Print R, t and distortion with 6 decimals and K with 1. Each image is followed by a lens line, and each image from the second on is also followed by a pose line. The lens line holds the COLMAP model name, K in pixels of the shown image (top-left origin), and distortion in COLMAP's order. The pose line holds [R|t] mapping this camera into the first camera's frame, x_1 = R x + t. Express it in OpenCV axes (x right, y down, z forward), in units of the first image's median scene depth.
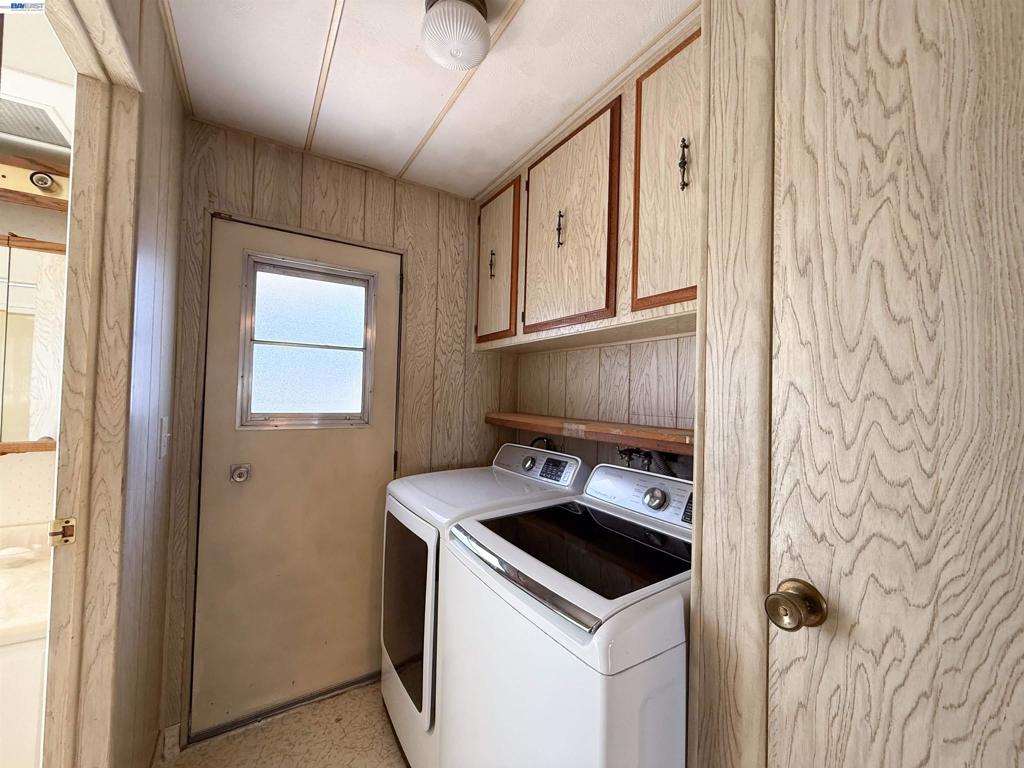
lens RADIAL K [[406.1, 0, 513.9], [0, 406.1, 381.6], [0, 0, 1]] dist [-0.000192, 0.000671]
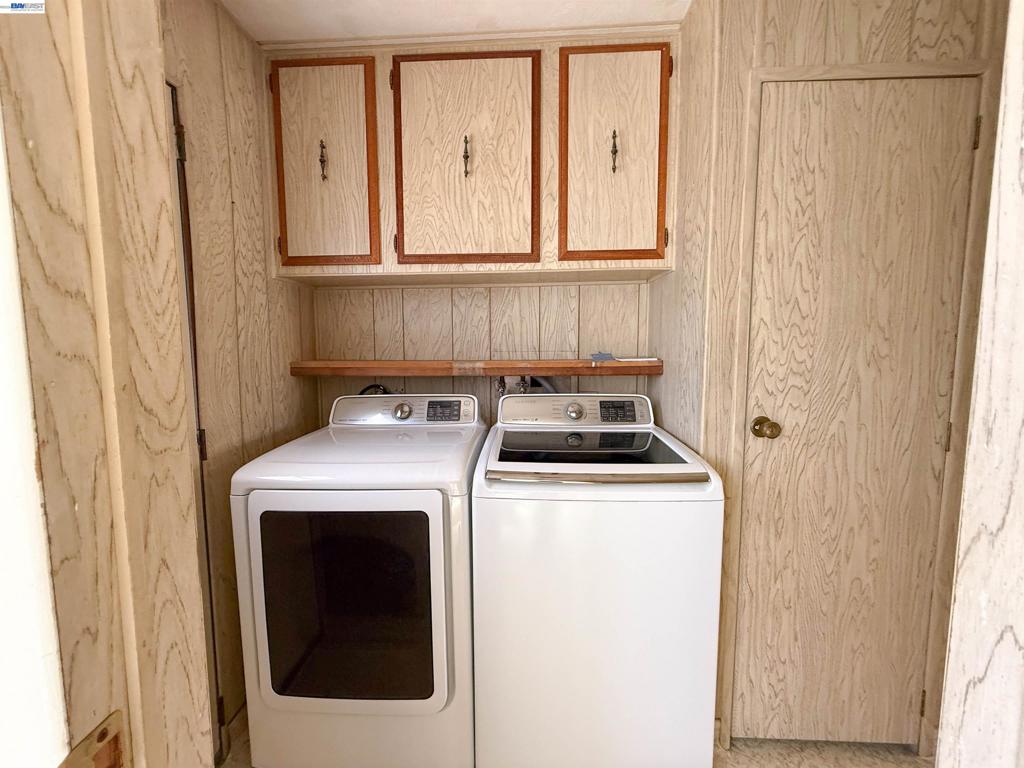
lens RADIAL K [[406.1, 0, 508.8], [0, 406.1, 380.5], [0, 0, 1]] dist [-0.000192, 0.000671]
pose [[0.578232, -0.093205, 0.810531, -0.789177], [-0.004889, 0.993039, 0.117680, 0.036414], [-0.815858, -0.072009, 0.573752, 0.418373]]
